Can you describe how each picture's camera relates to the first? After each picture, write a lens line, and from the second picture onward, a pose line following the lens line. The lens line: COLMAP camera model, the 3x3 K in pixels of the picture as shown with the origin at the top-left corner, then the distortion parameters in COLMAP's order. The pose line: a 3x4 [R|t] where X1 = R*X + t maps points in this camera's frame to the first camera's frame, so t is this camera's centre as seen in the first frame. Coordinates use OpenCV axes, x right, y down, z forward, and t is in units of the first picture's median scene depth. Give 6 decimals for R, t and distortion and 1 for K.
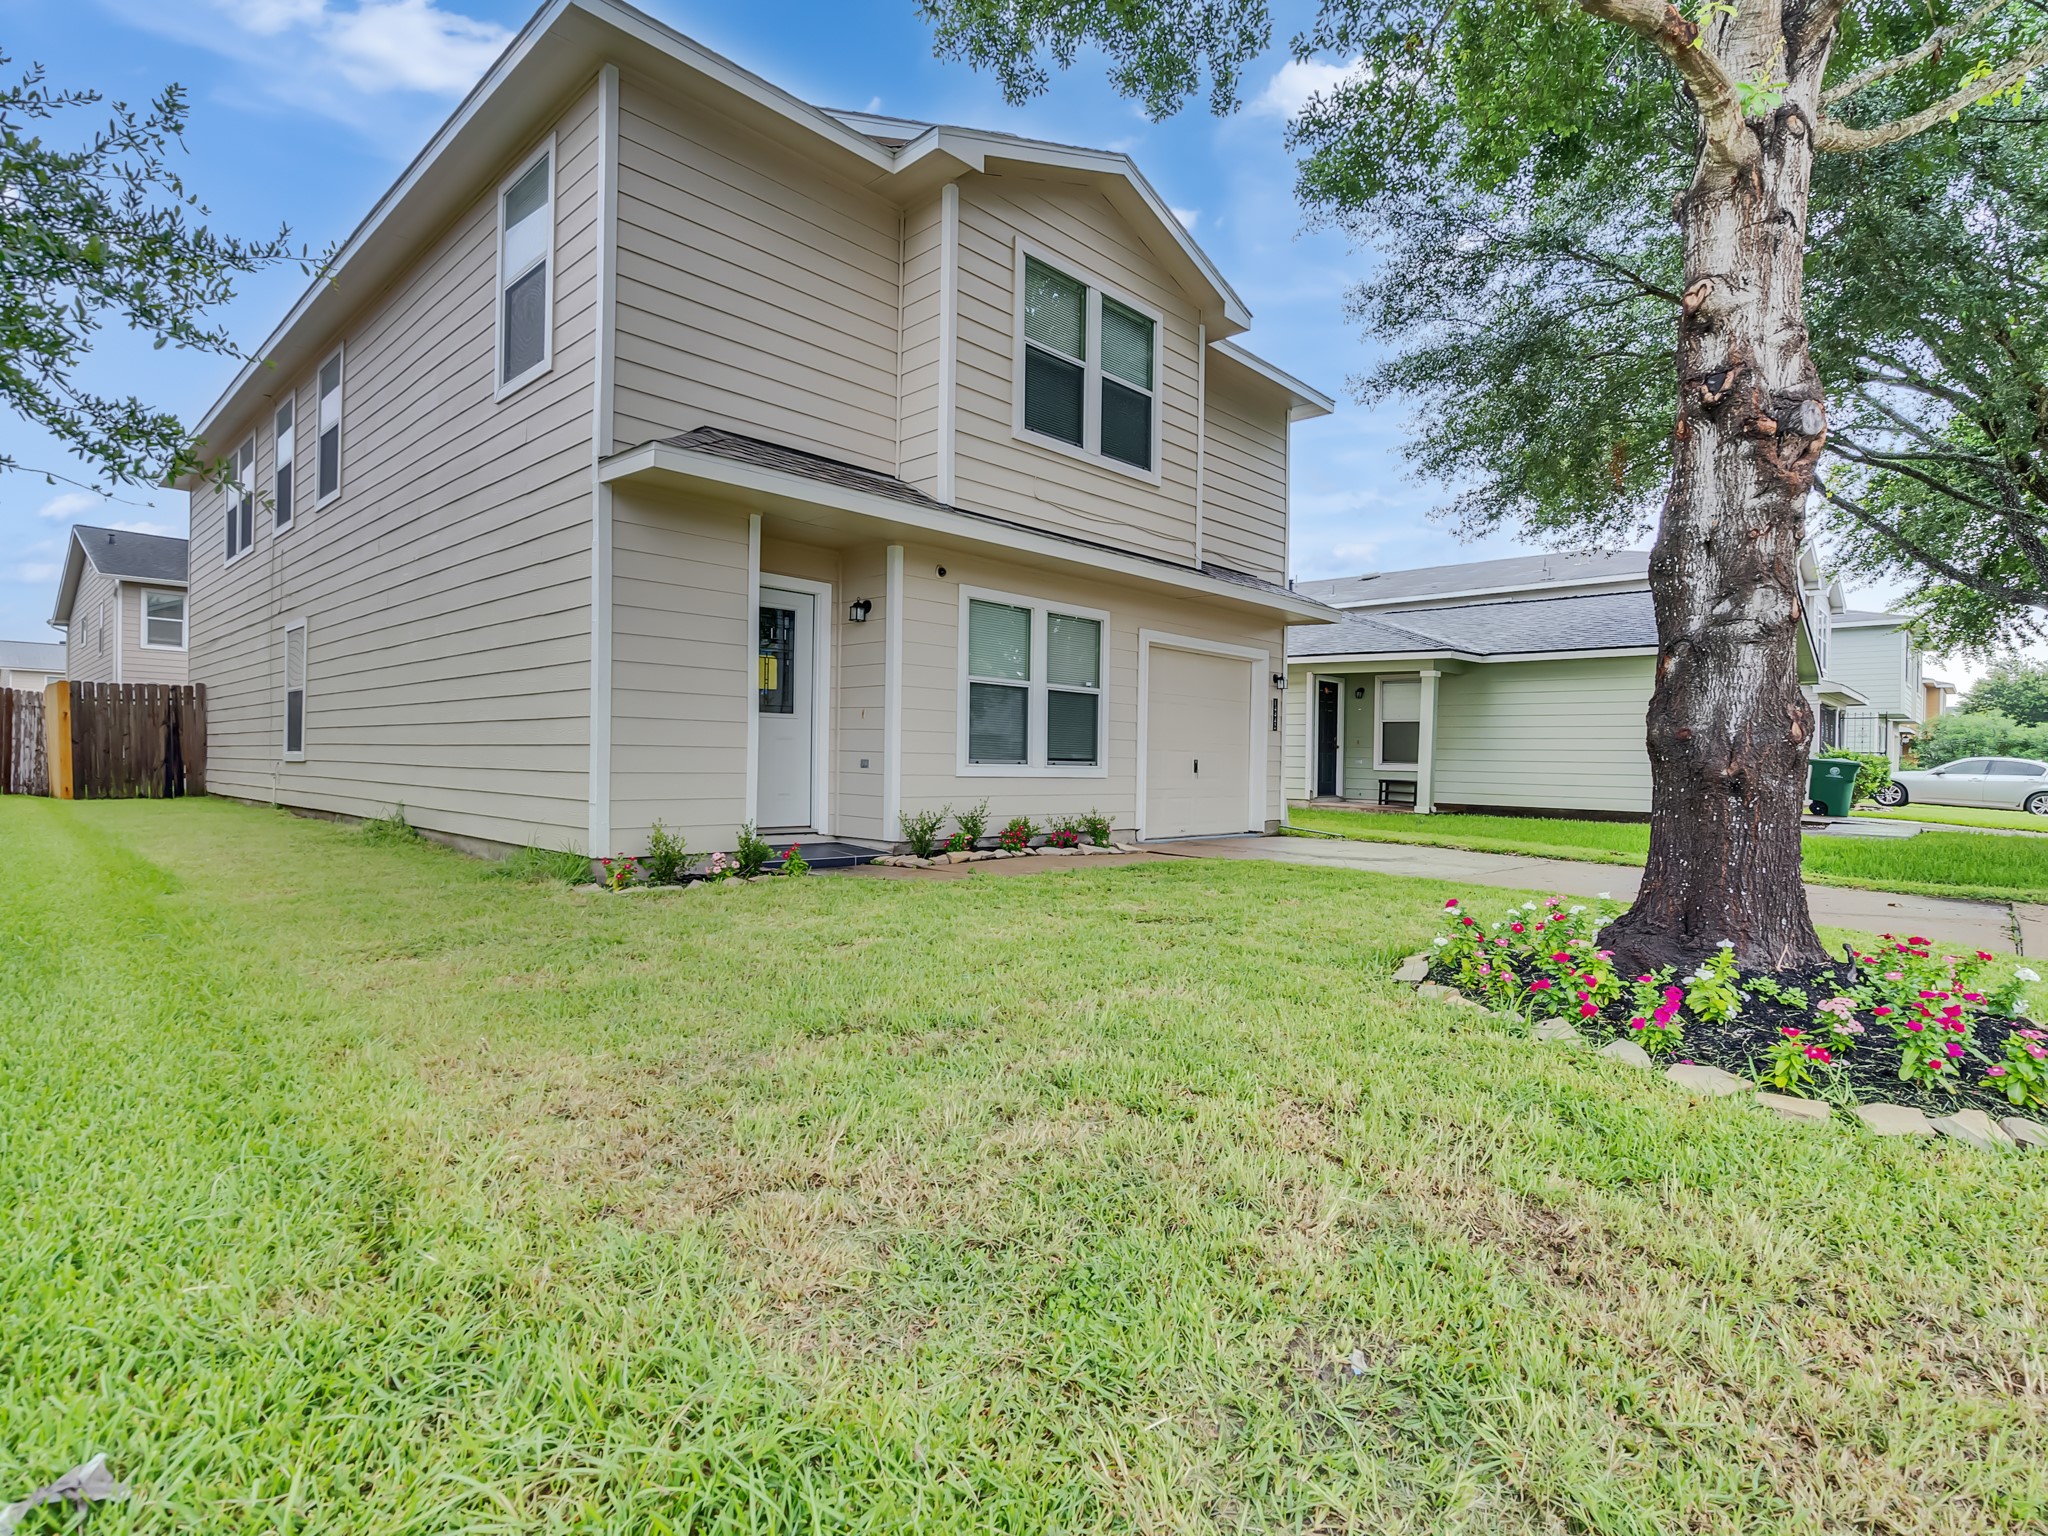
lens RADIAL K [[1037.8, 0, 1032.1], [0, 1037.8, 770.1], [0, 0, 1]] dist [-0.002819, 0.000445]
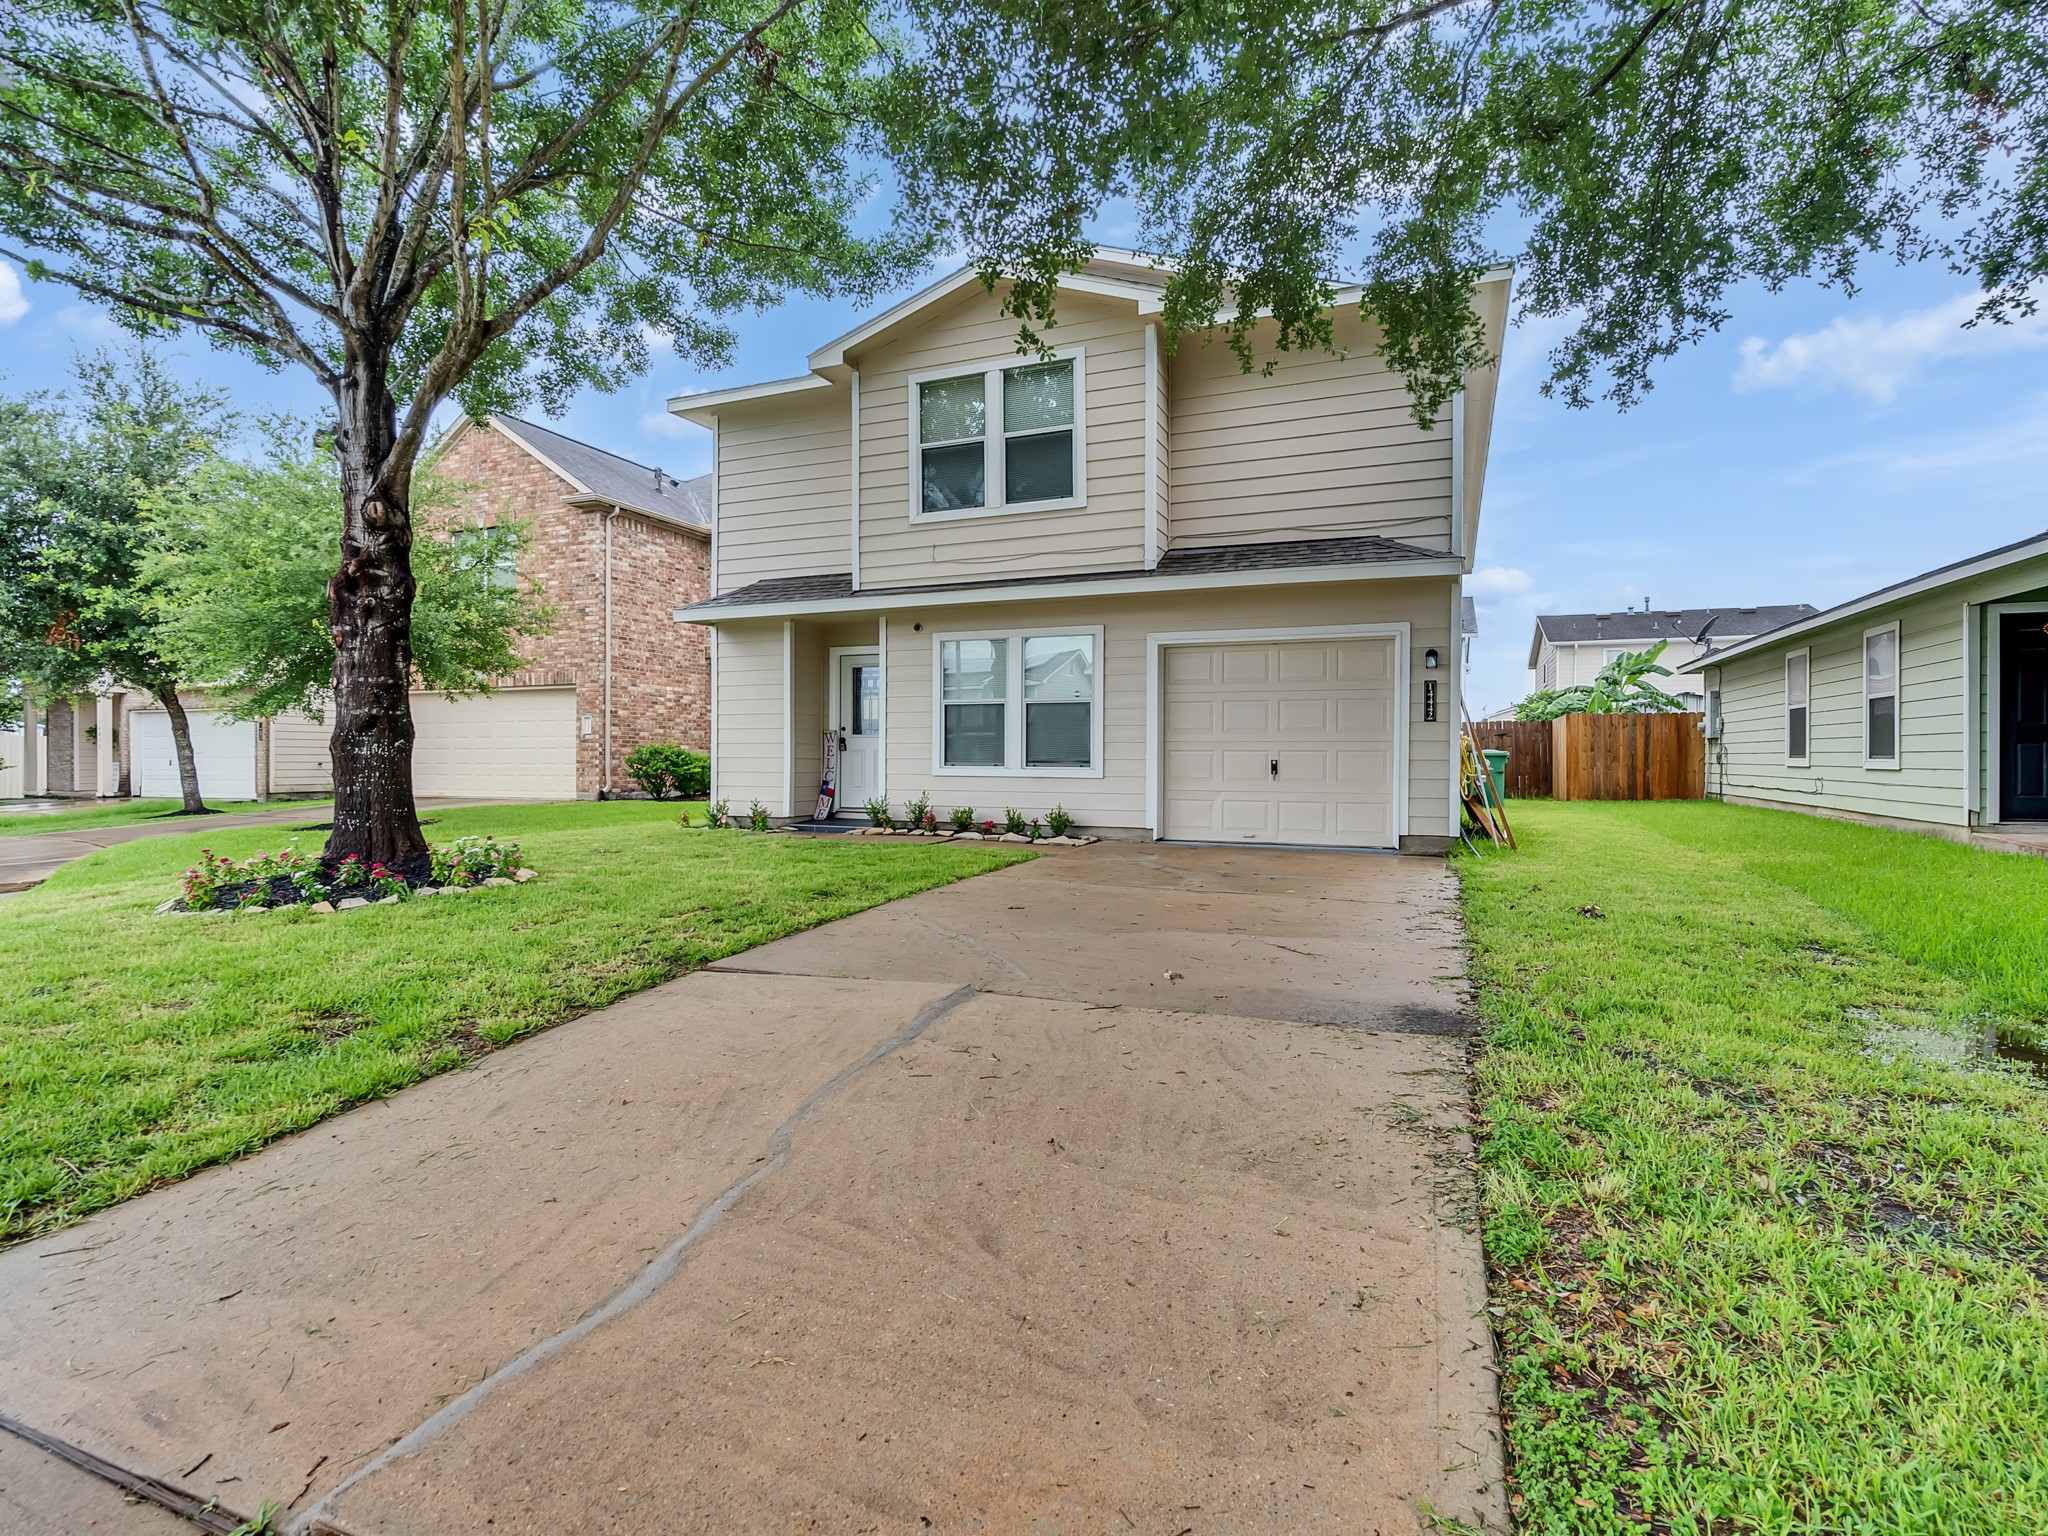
lens RADIAL K [[1037.8, 0, 1008.6], [0, 1037.8, 763.8], [0, 0, 1]] dist [-0.002819, 0.000445]
pose [[0.347726, -0.006818, -0.937572, 1.172920], [-0.002970, 0.999961, -0.008373, 0.001663], [0.937592, 0.005696, 0.347692, 0.592942]]
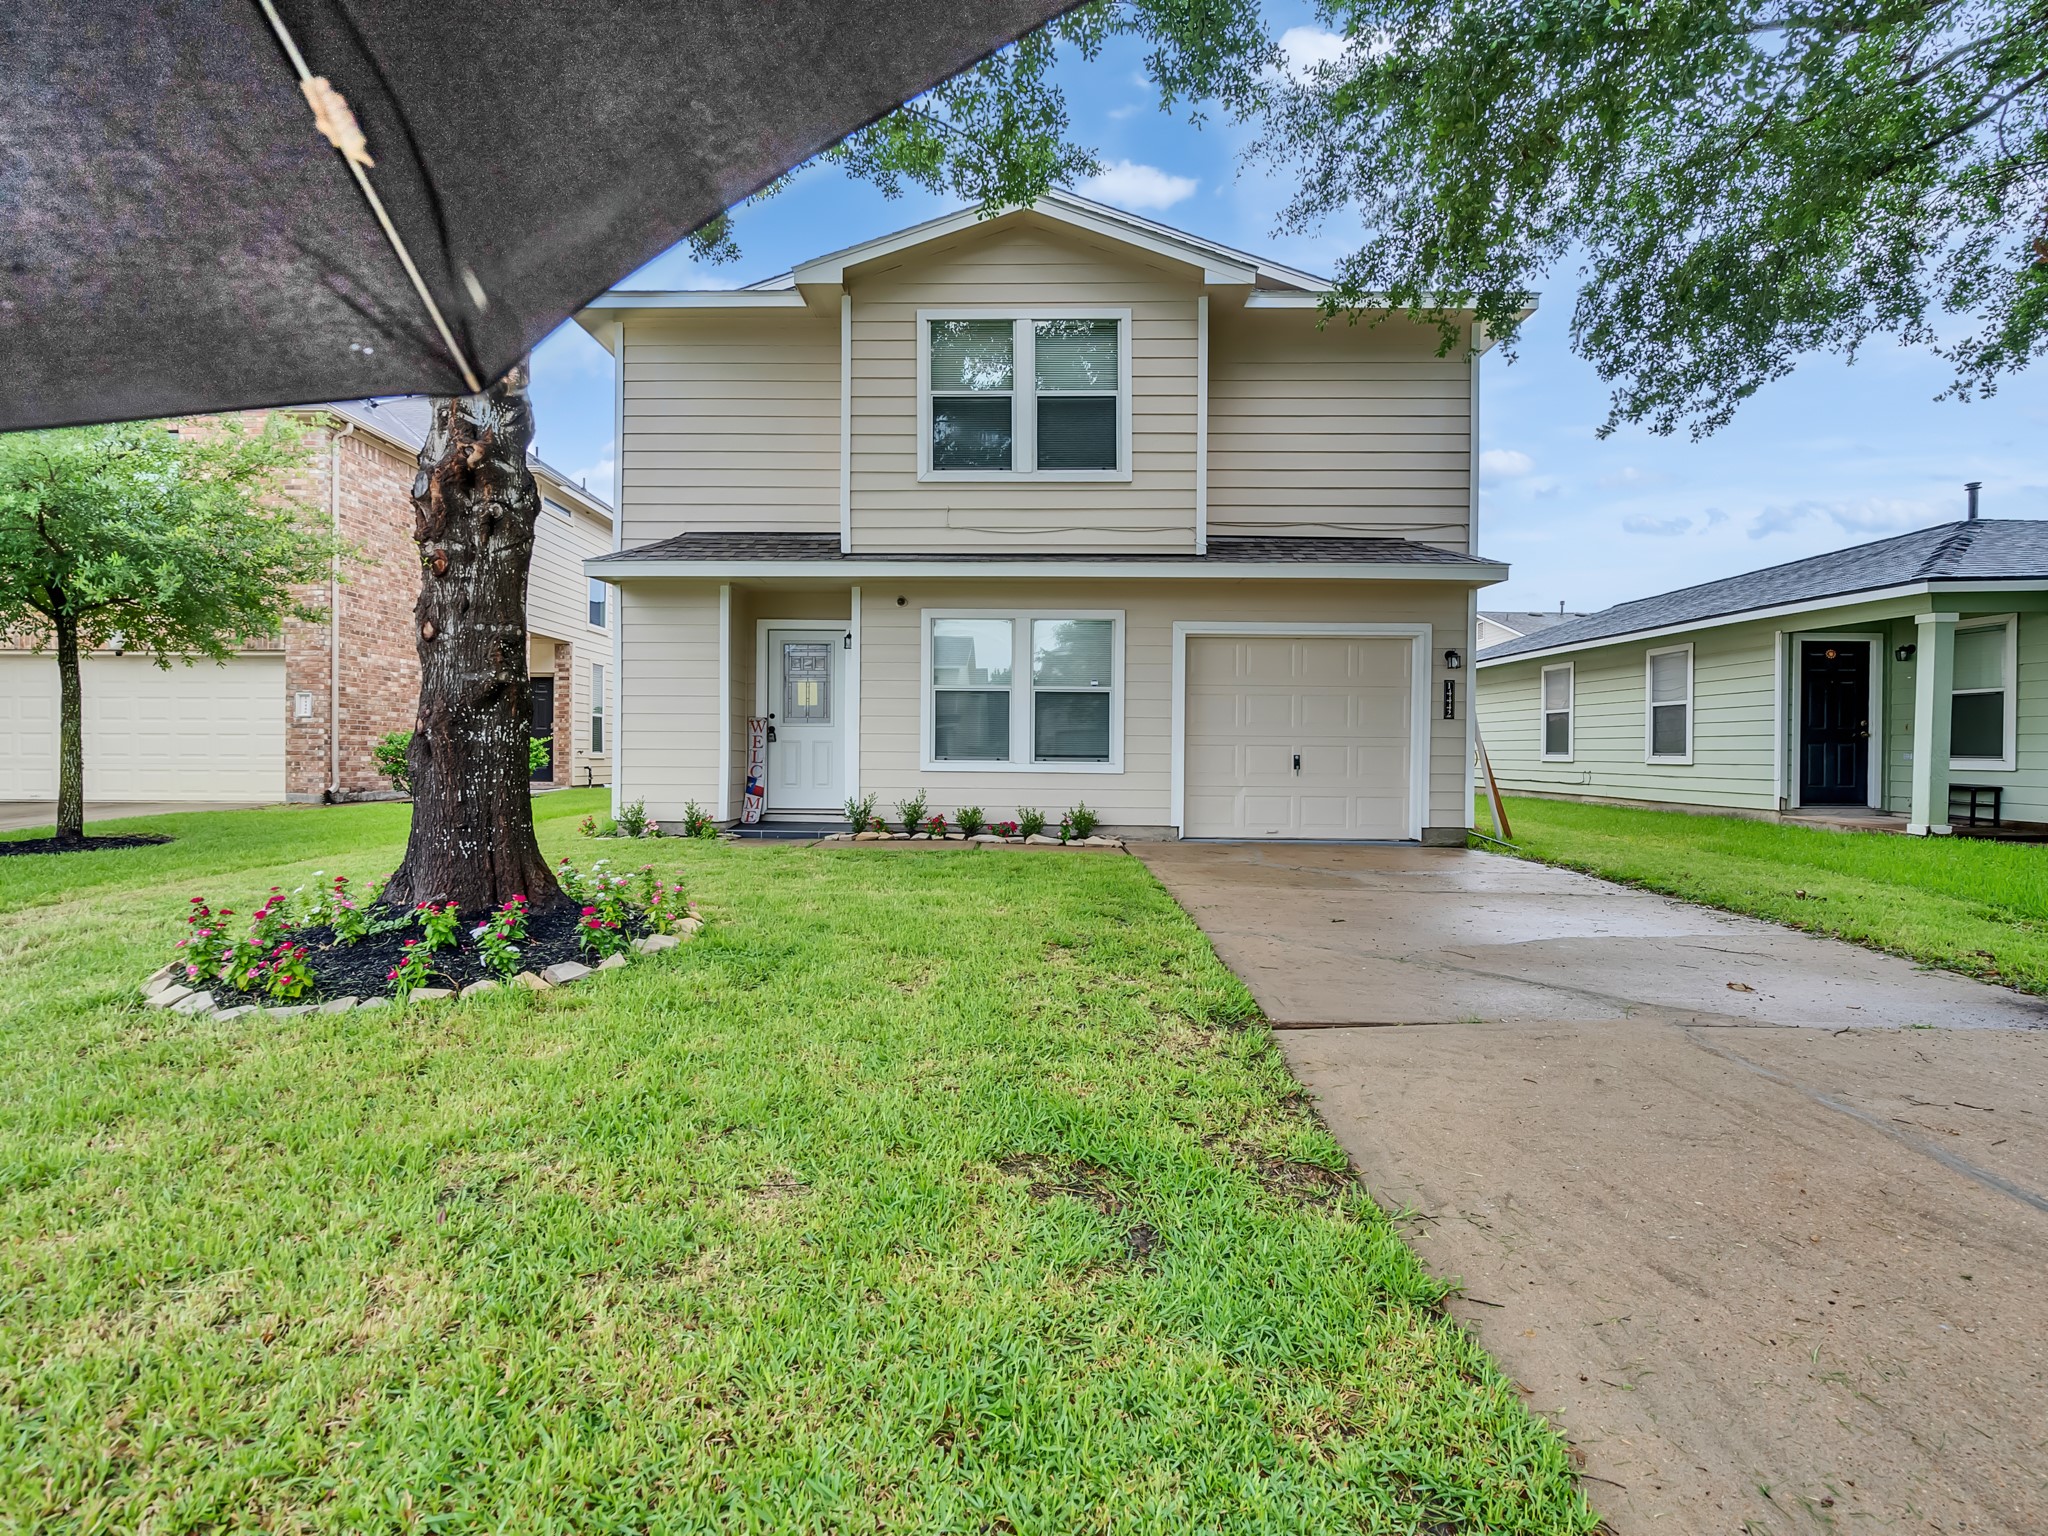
lens RADIAL K [[1037.8, 0, 1012.6], [0, 1037.8, 759.0], [0, 0, 1]] dist [-0.002819, 0.000445]
pose [[0.672349, -0.004305, -0.740221, 0.835386], [-0.002450, 0.999965, -0.008041, 0.001426], [0.740230, 0.007220, 0.672315, 0.266604]]
